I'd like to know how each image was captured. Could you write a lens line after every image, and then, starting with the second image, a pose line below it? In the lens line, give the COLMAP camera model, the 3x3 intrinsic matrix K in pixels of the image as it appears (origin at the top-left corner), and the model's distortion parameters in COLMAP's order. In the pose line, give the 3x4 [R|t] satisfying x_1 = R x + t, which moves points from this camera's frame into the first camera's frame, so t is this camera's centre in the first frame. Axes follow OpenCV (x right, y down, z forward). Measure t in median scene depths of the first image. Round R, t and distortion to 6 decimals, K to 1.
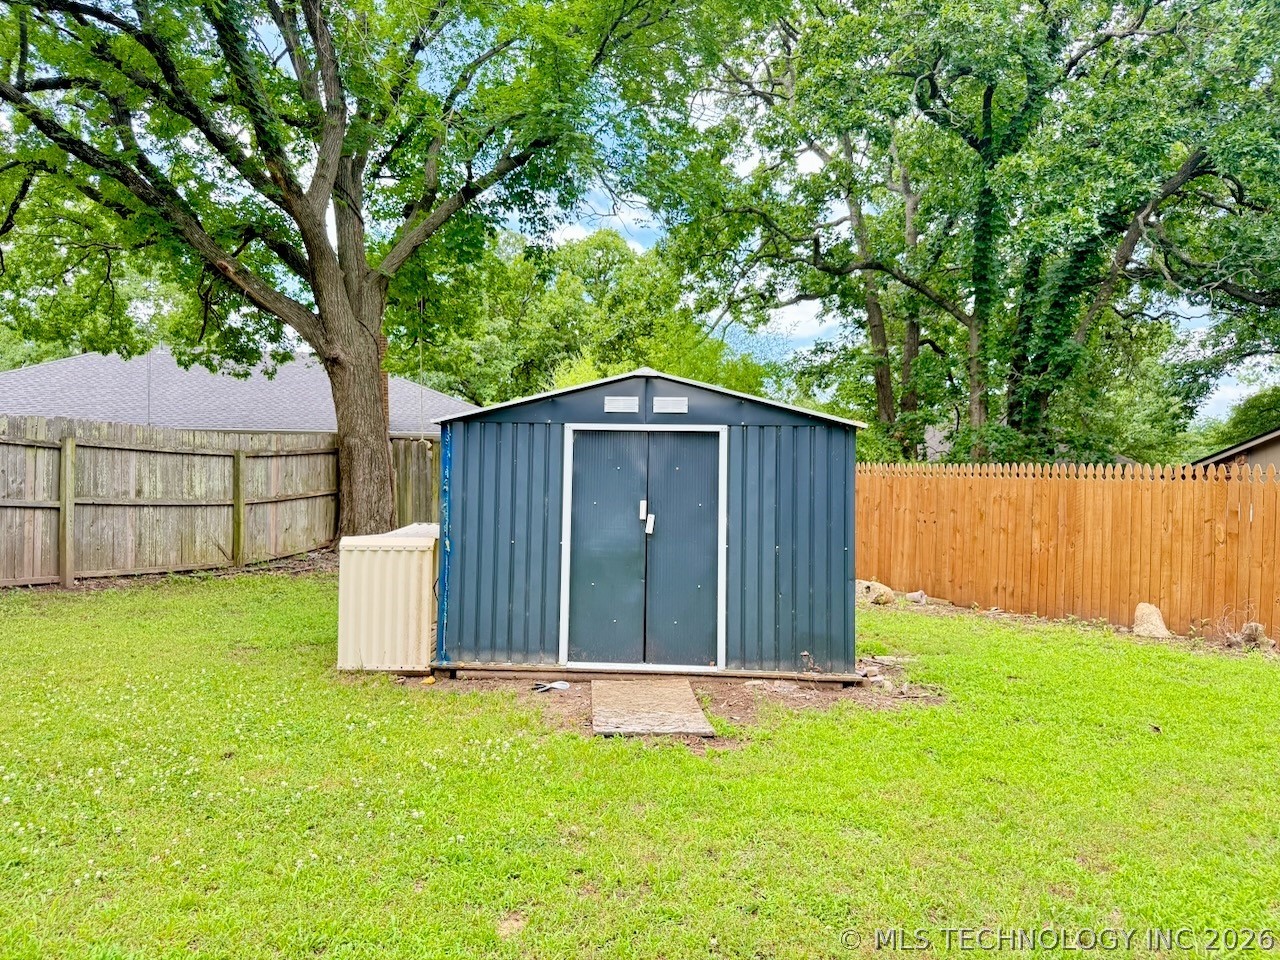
lens RADIAL K [[896.4, 0, 639.0], [0, 896.4, 475.4], [0, 0, 1]] dist [0.039407, -0.047278]
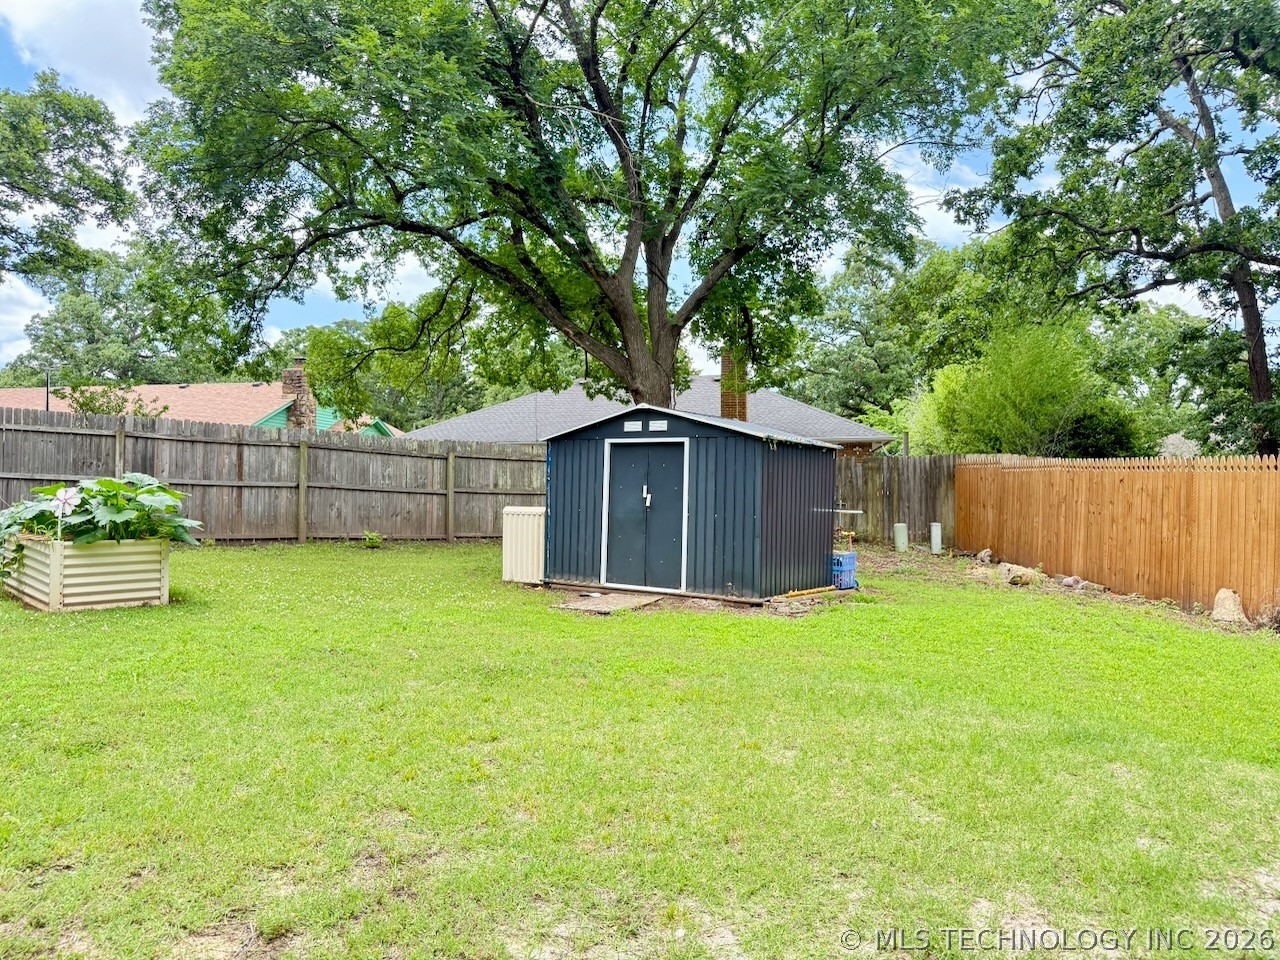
lens RADIAL K [[896.4, 0, 643.6], [0, 896.4, 485.0], [0, 0, 1]] dist [0.039407, -0.047278]
pose [[0.862162, -0.001672, -0.506630, 0.813710], [0.006074, 0.999957, 0.007036, 0.015098], [0.506596, -0.009144, 0.862135, -0.391531]]
